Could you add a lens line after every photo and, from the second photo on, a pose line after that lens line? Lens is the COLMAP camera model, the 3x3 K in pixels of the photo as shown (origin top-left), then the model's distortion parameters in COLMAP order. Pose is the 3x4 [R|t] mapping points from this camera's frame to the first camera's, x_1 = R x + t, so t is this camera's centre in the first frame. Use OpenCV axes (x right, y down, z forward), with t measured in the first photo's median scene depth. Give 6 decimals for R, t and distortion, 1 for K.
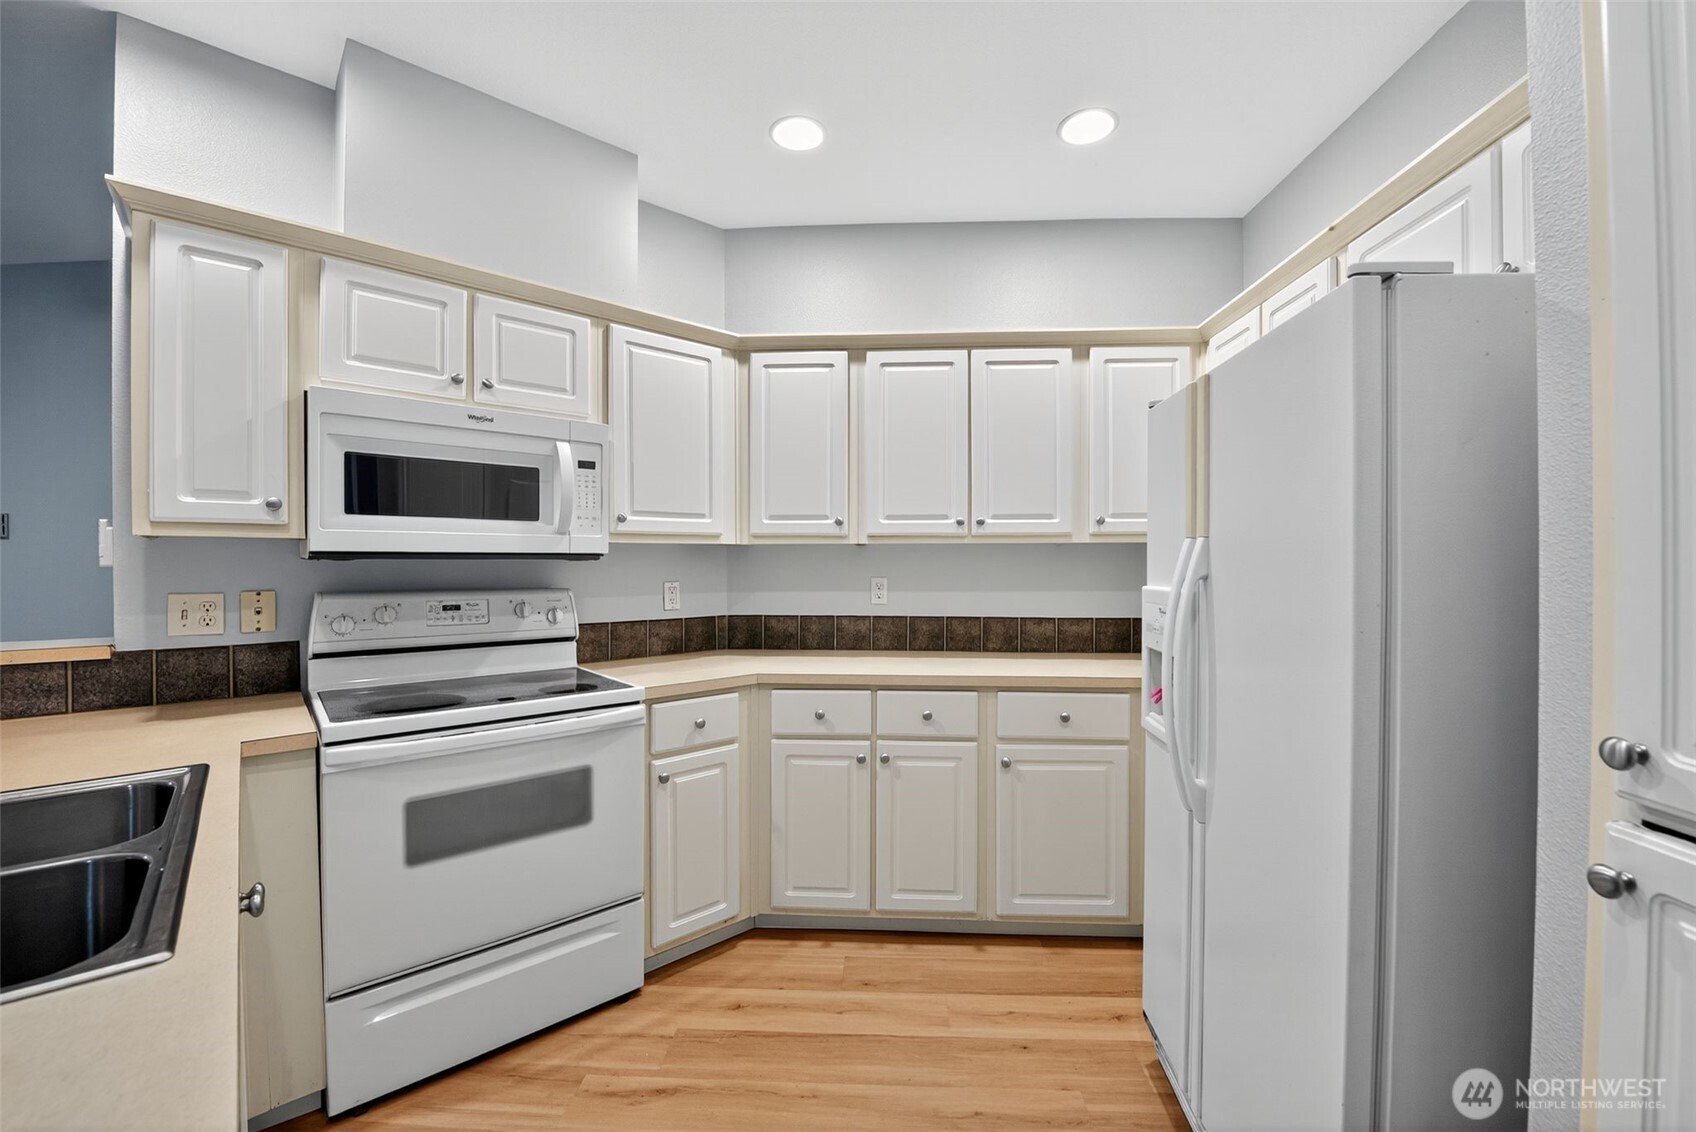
lens RADIAL K [[680.6, 0, 860.8], [0, 680.6, 567.4], [0, 0, 1]] dist [-0.016240, -0.002069]
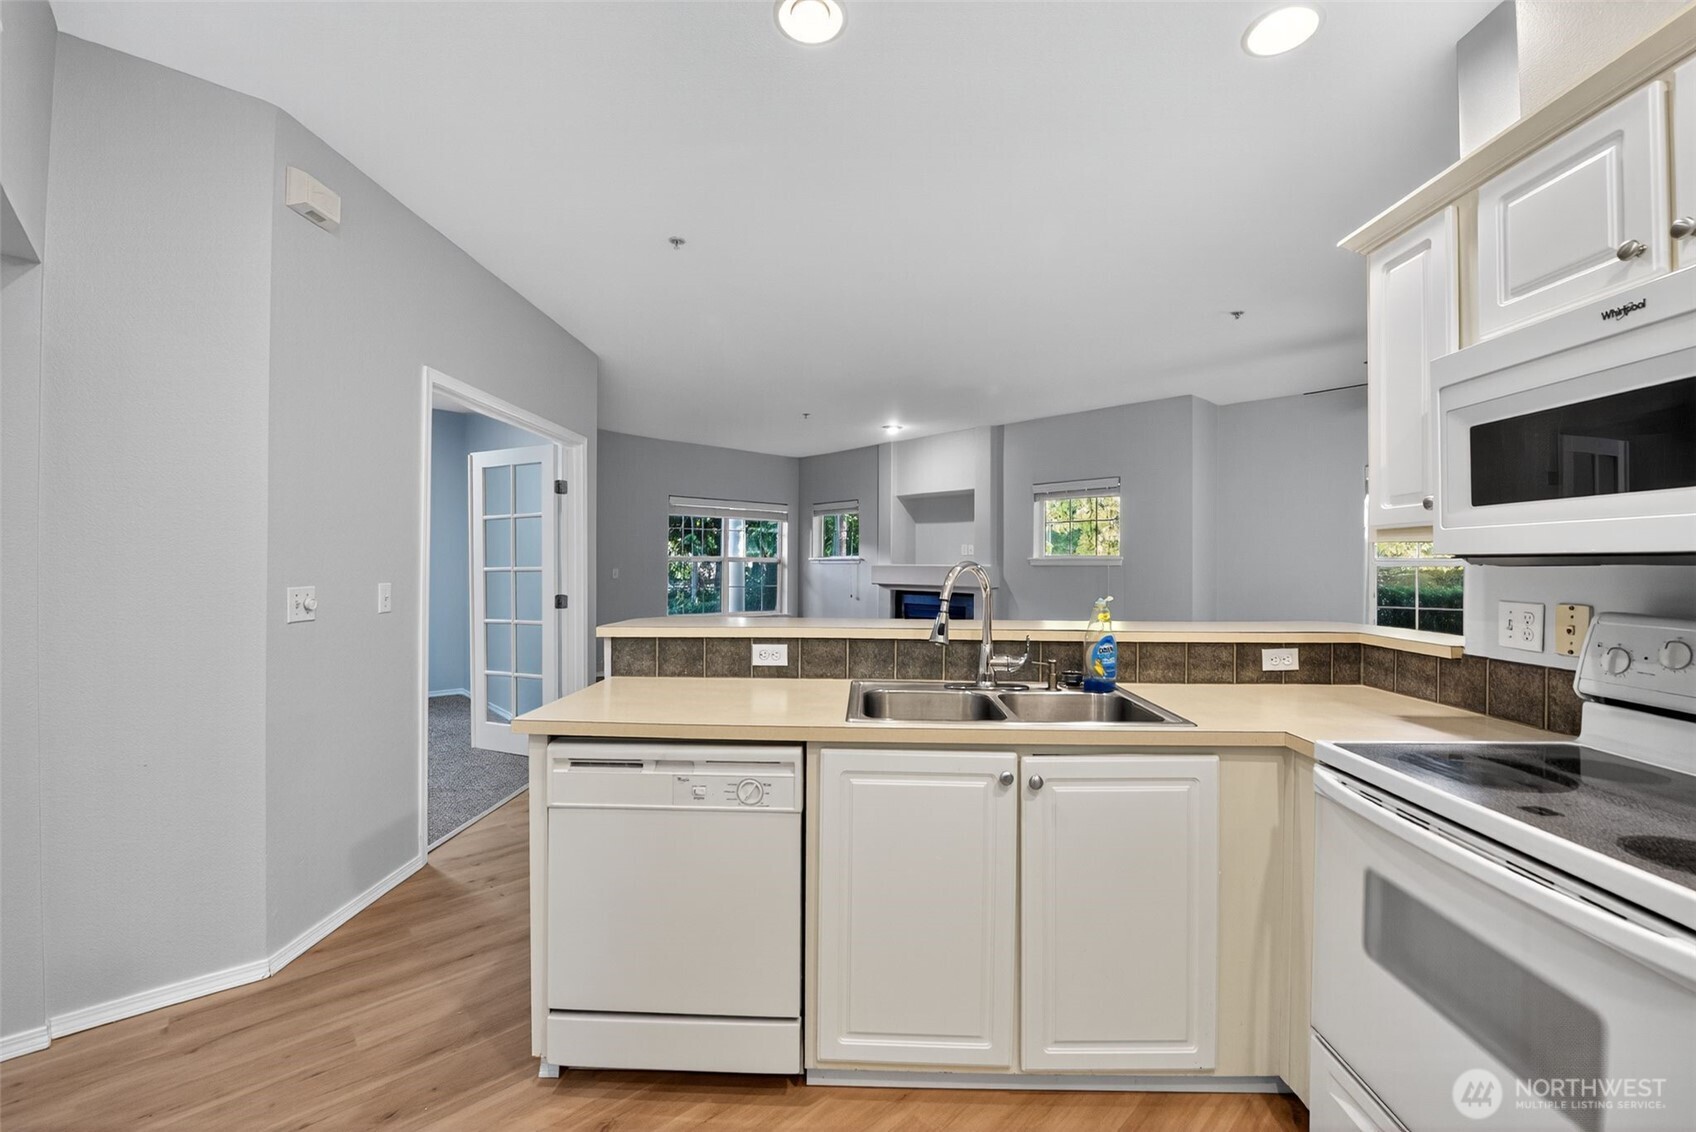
lens RADIAL K [[680.6, 0, 845.5], [0, 680.6, 564.2], [0, 0, 1]] dist [-0.016240, -0.002069]
pose [[-0.696312, -0.001132, -0.717738, 0.251389], [-0.009776, 0.999921, 0.007907, -0.009838], [0.717673, 0.012523, -0.696268, 0.863081]]
